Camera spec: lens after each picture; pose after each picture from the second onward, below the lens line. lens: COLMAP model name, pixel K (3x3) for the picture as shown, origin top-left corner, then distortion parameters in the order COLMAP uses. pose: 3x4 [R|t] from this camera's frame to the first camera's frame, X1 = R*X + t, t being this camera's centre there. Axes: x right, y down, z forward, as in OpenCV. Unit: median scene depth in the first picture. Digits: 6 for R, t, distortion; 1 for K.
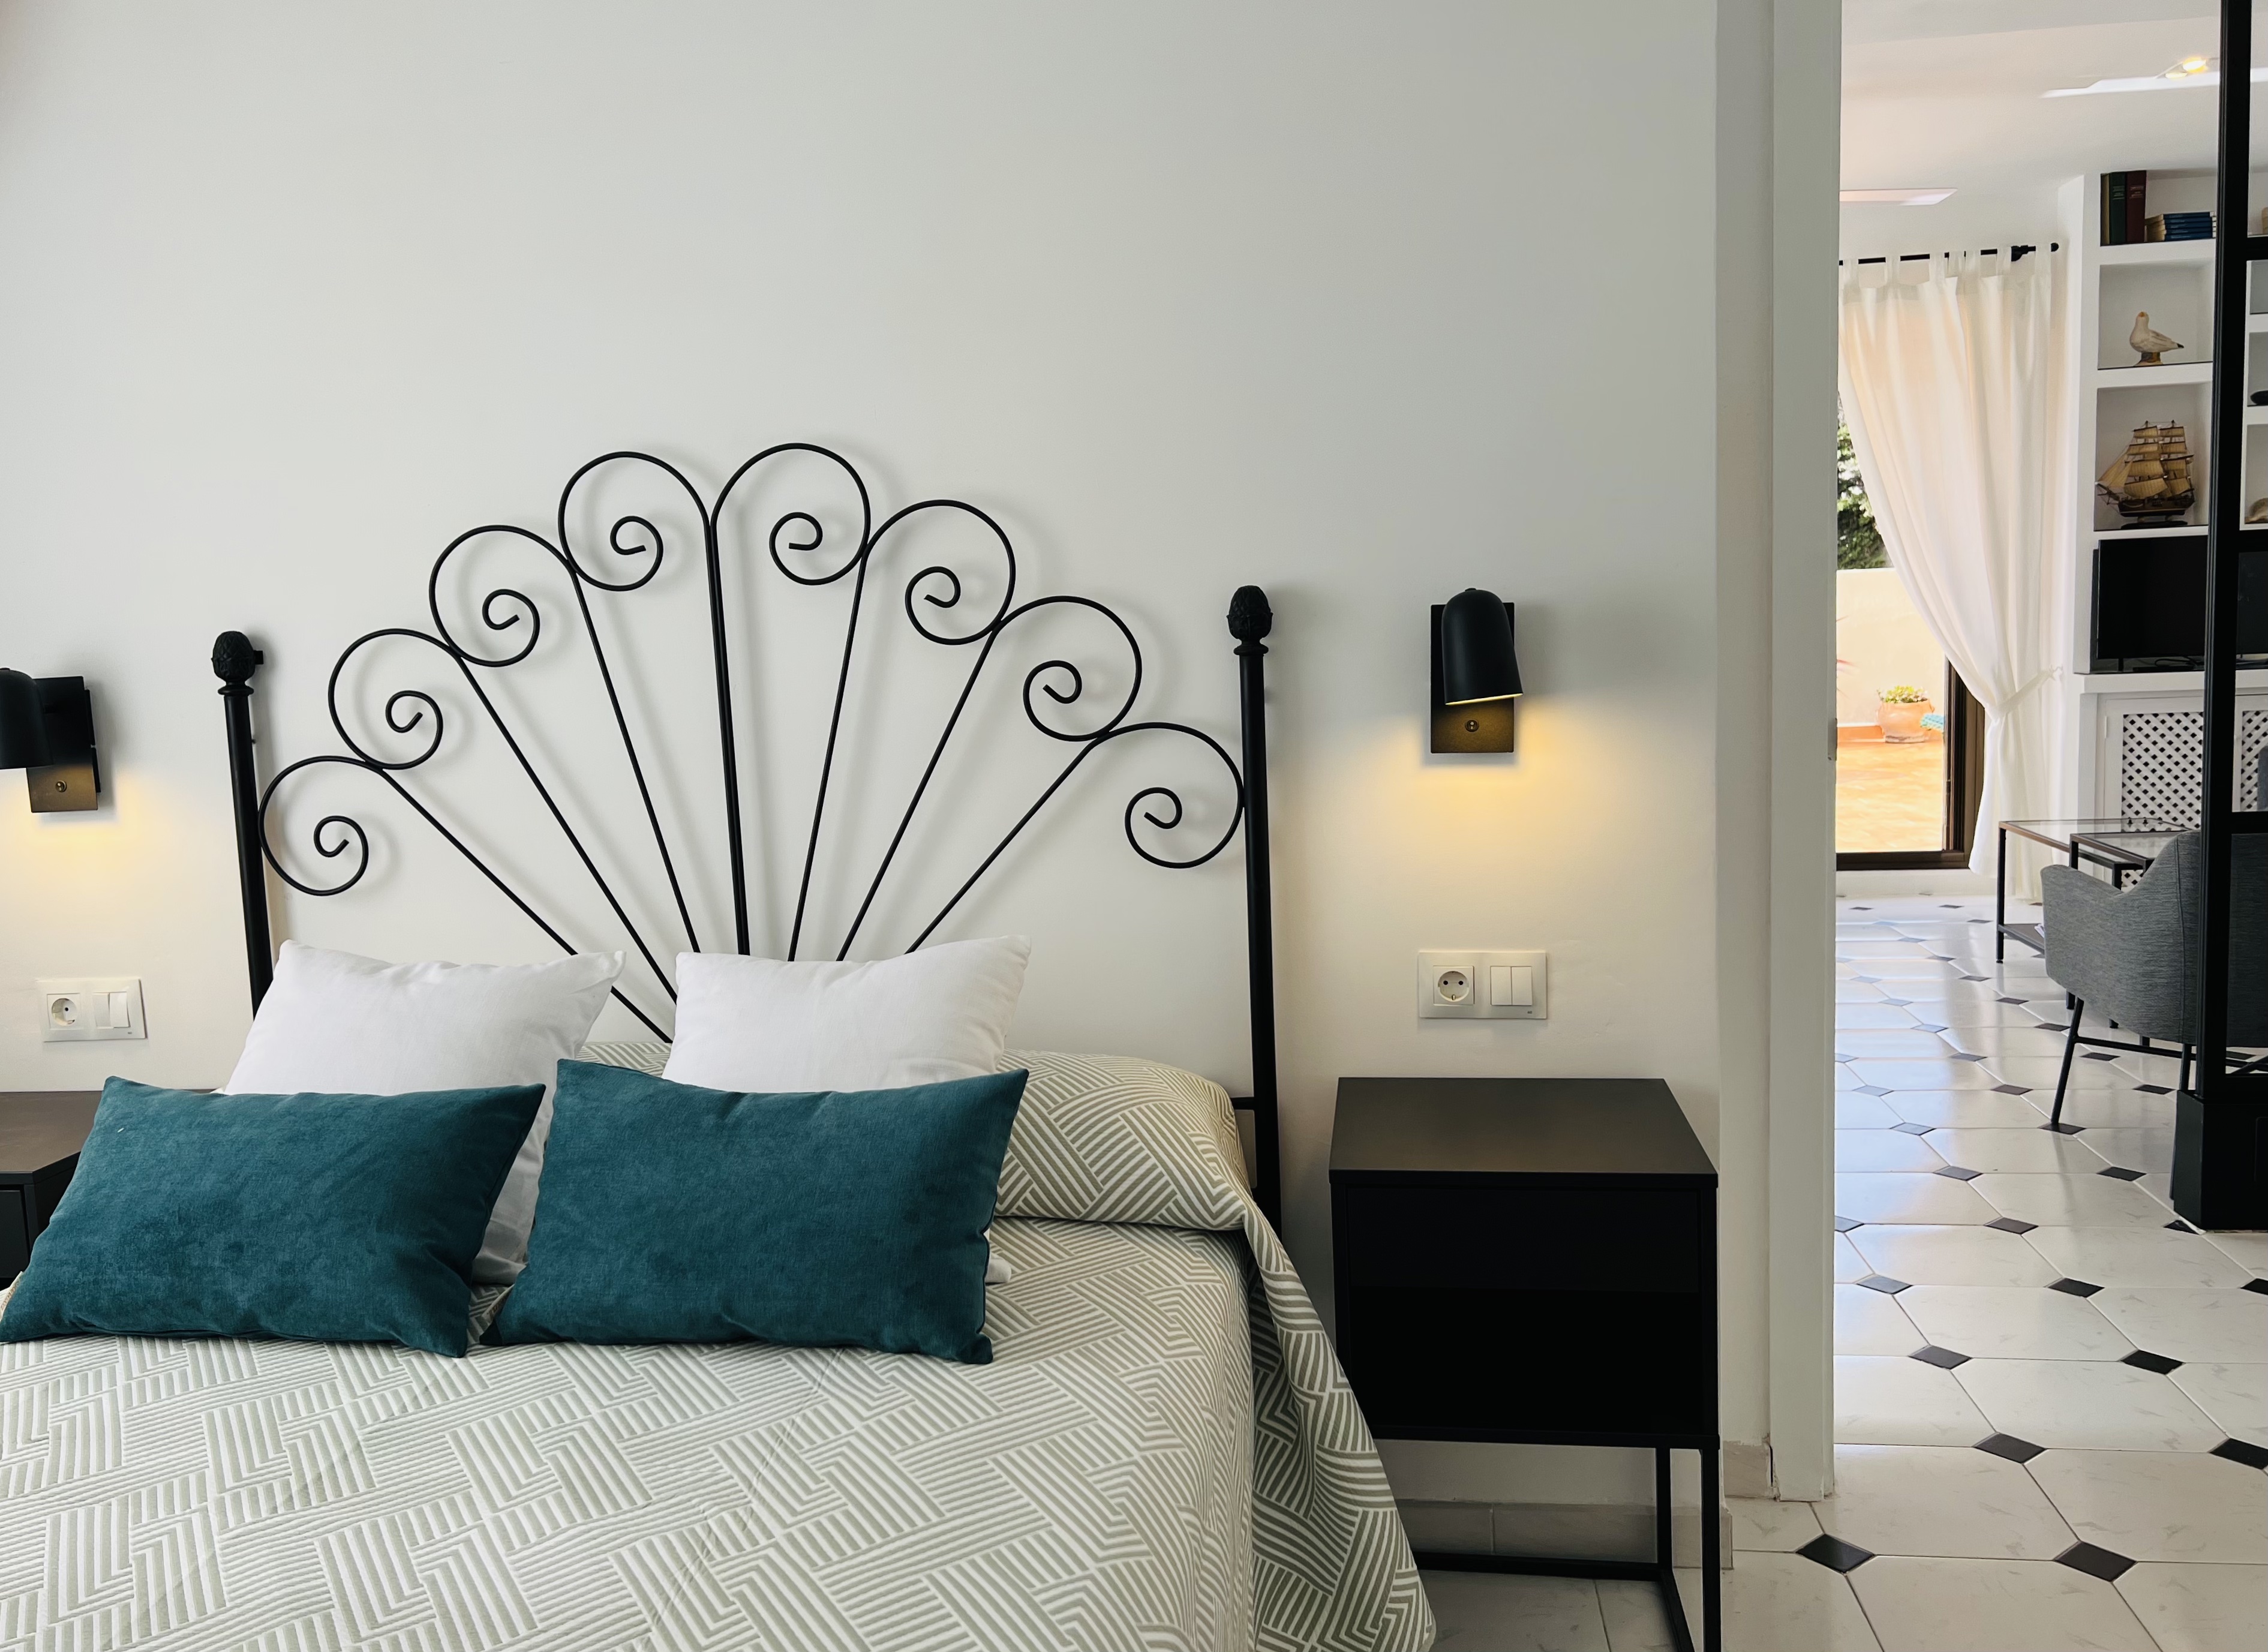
lens RADIAL K [[1804.8, 0, 1099.6], [0, 1804.8, 816.7], [0, 0, 1]] dist [0.129777, -0.215234]
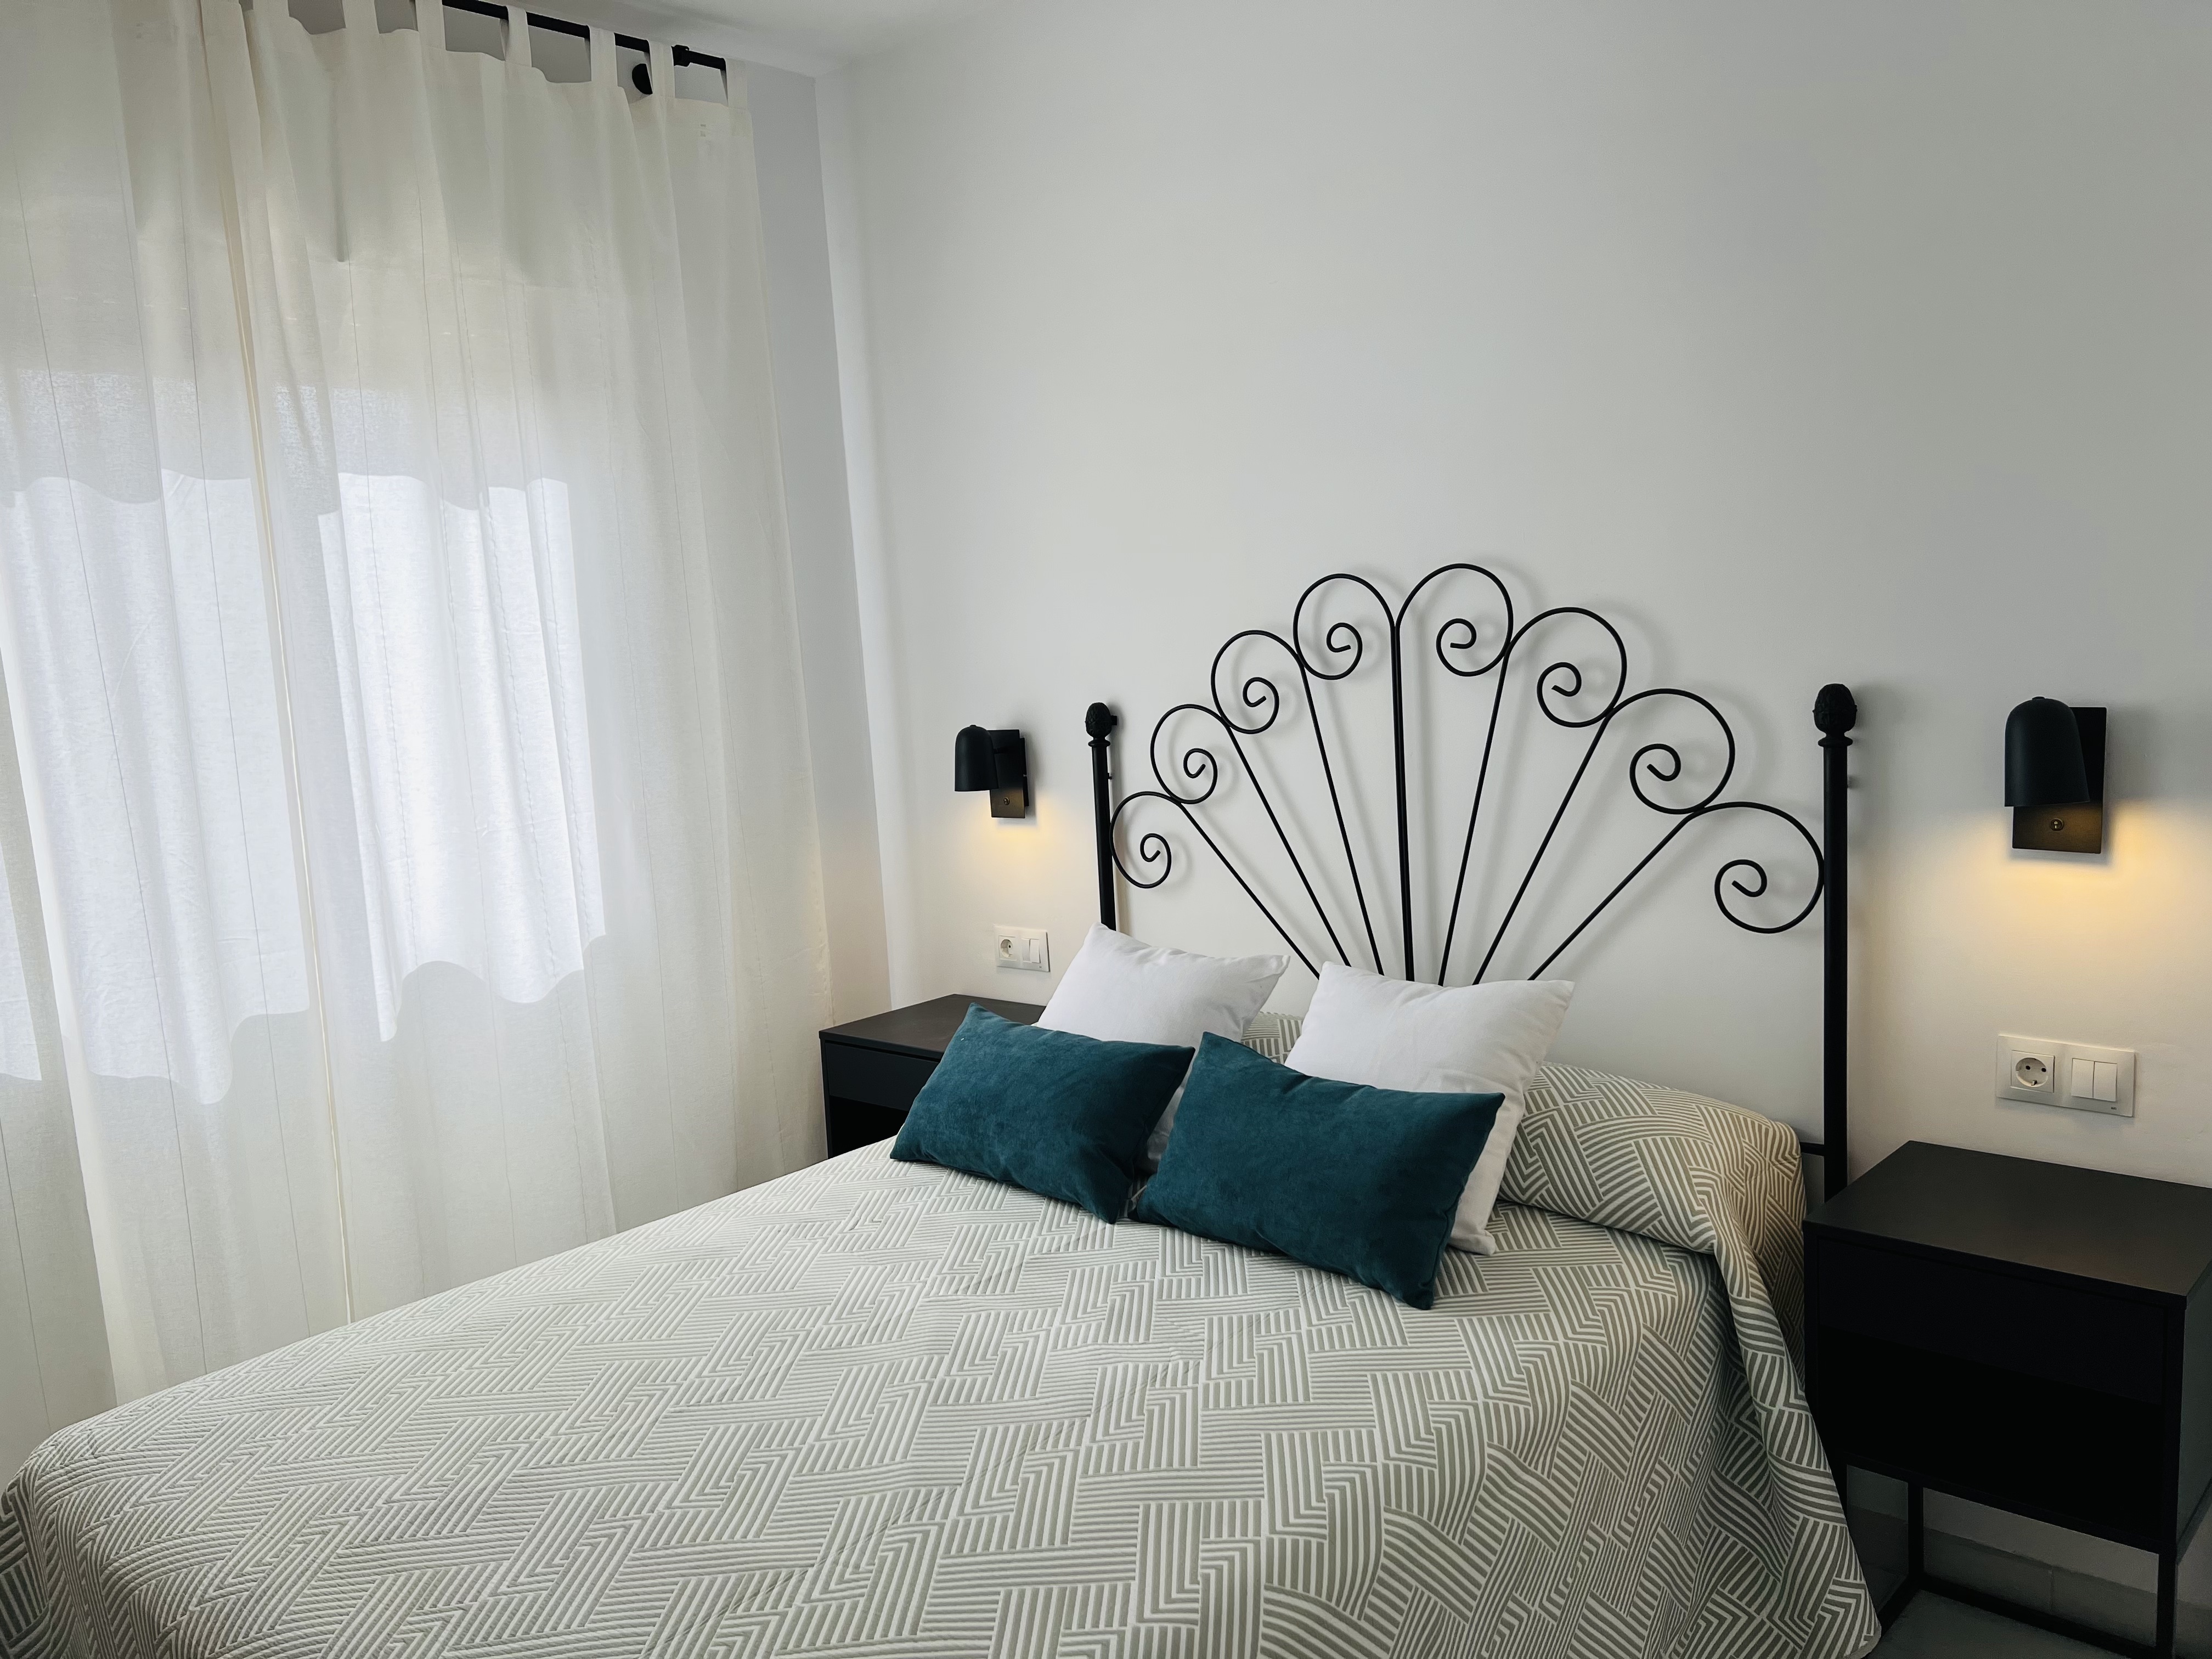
lens RADIAL K [[1652.9, 0, 1102.8], [0, 1652.9, 833.8], [0, 0, 1]] dist [0.070803, -0.089246]
pose [[0.825642, 0.066000, -0.560321, 0.286123], [-0.044740, 0.997666, 0.051589, -0.068607], [0.562418, -0.017525, 0.826668, -0.086387]]
